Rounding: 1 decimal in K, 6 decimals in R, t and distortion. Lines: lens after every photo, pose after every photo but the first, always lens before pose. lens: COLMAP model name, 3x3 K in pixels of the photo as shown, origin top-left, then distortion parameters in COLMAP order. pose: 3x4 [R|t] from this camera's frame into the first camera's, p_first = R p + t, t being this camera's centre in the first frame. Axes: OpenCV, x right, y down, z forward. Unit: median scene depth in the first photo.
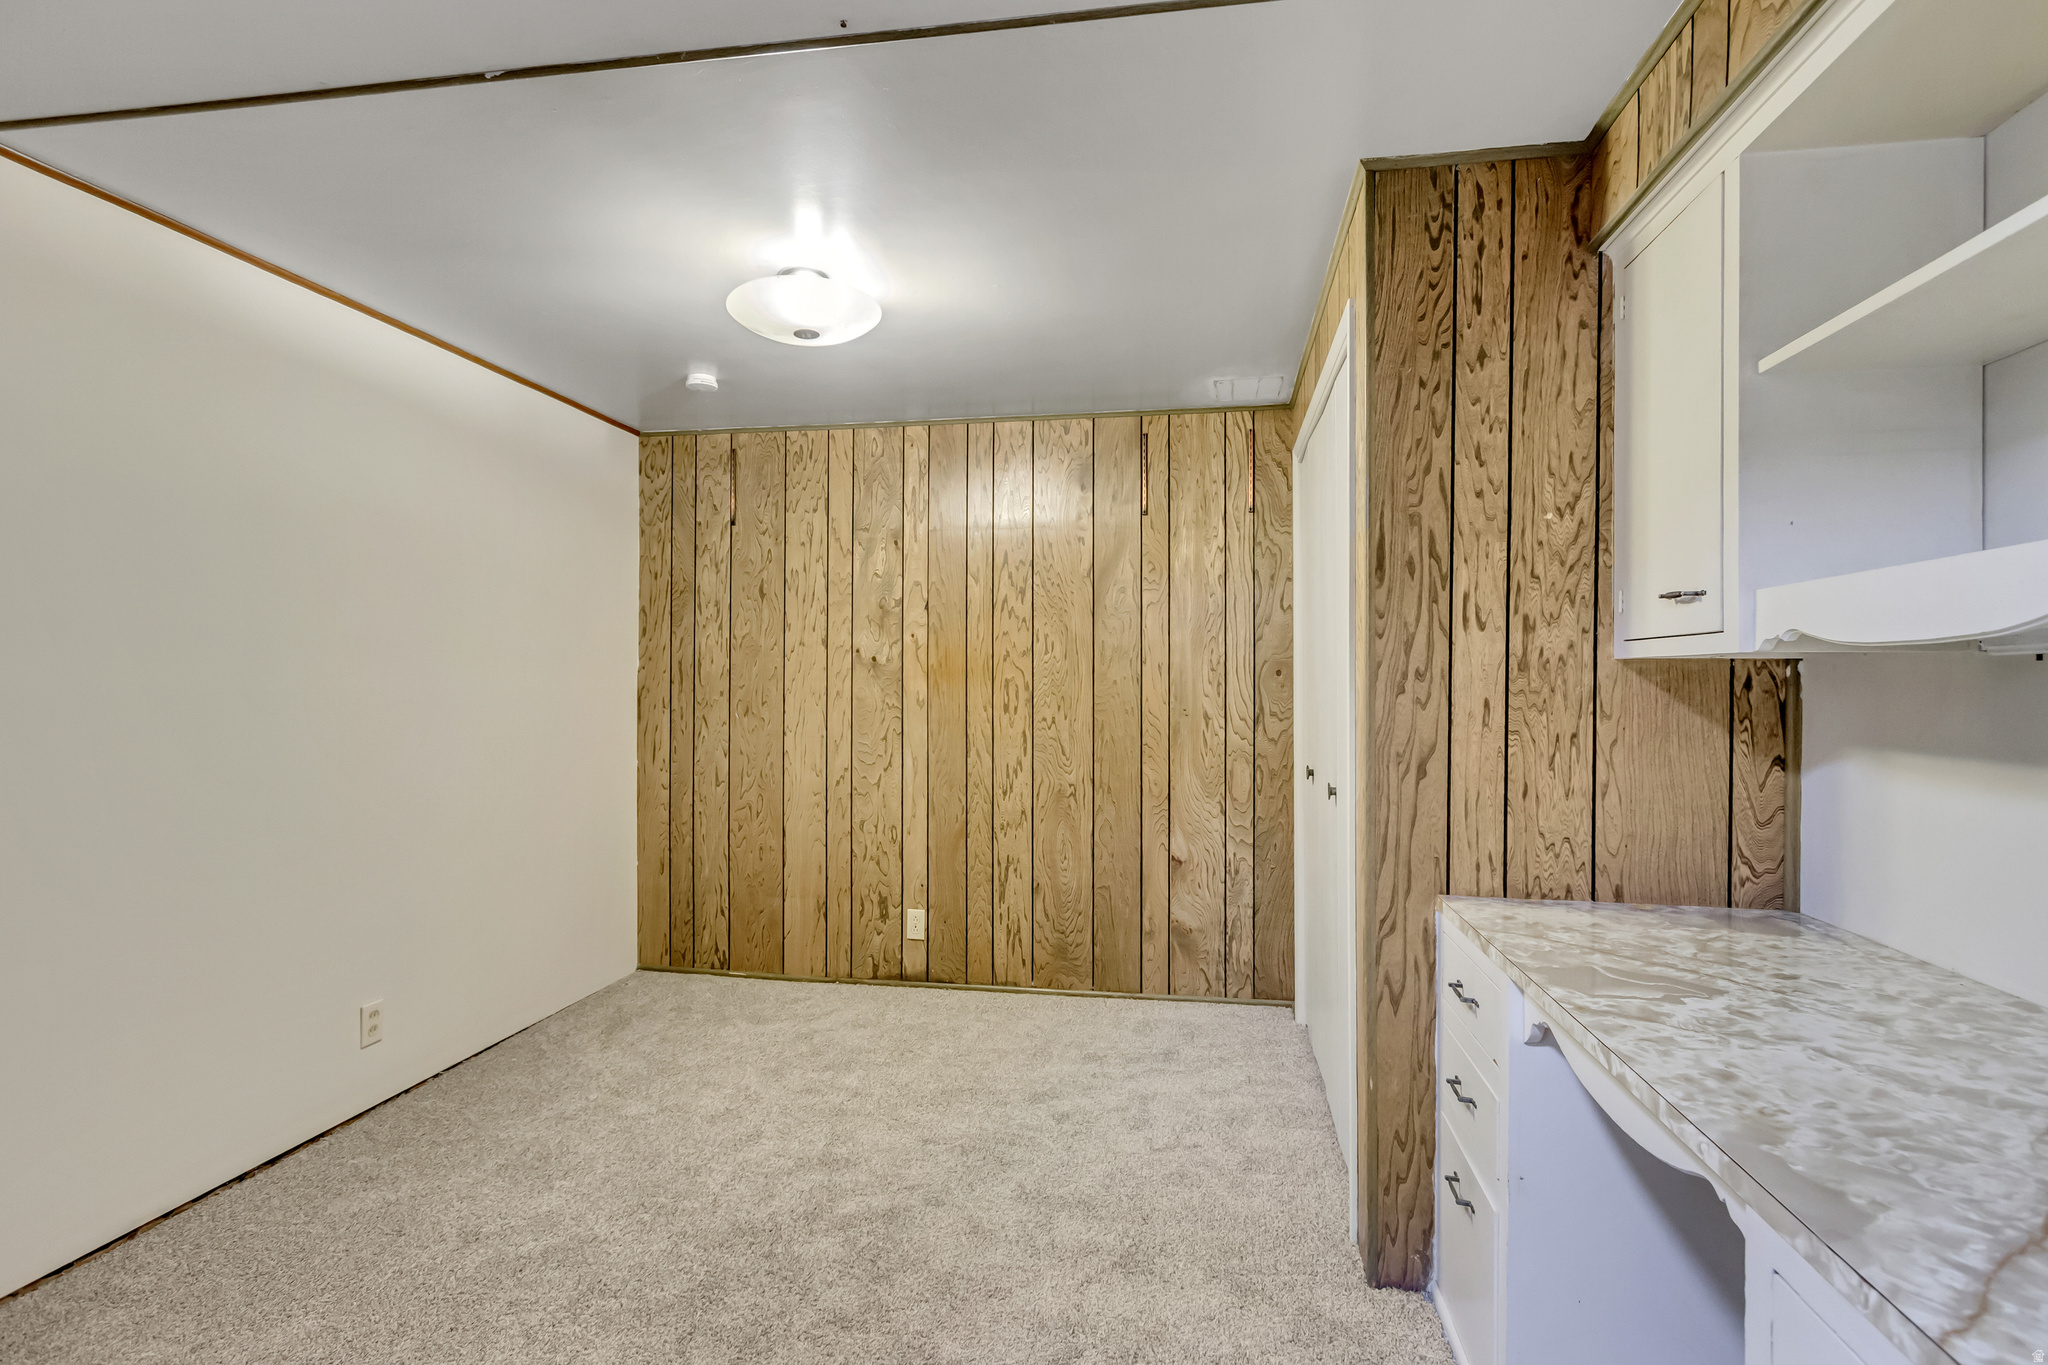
lens RADIAL K [[948.0, 0, 1034.2], [0, 948.0, 682.9], [0, 0, 1]] dist [0.001892, 0.000082]
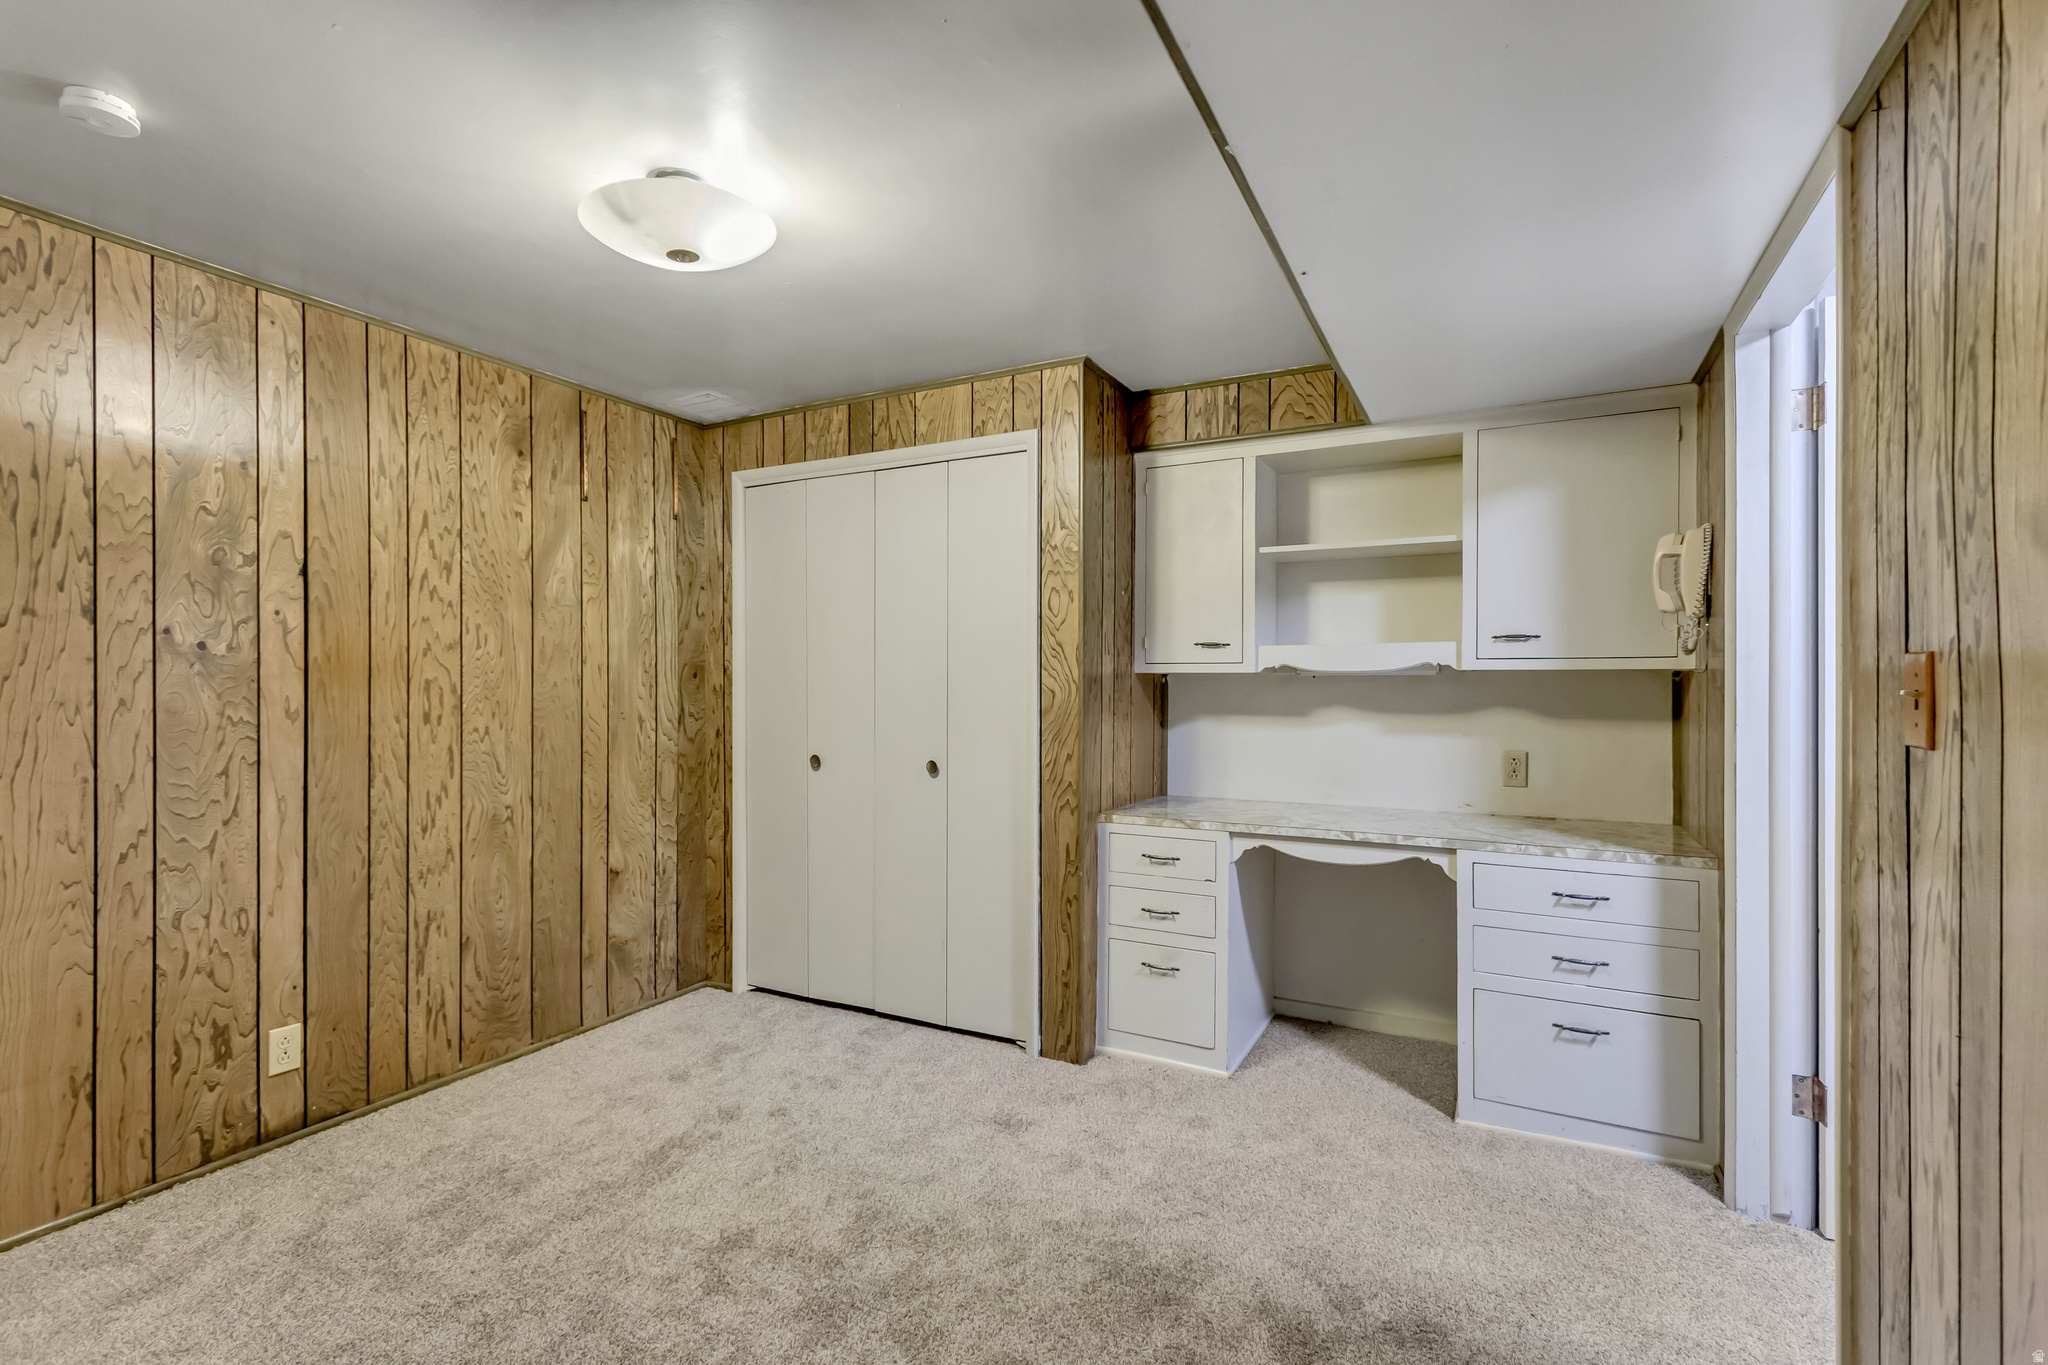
lens RADIAL K [[948.0, 0, 1021.5], [0, 948.0, 684.4], [0, 0, 1]] dist [0.001892, 0.000082]
pose [[0.310665, 0.000990, 0.950519, -0.610482], [-0.000398, 1.000000, -0.000911, 0.000224], [-0.950519, -0.000095, 0.310665, 0.312249]]
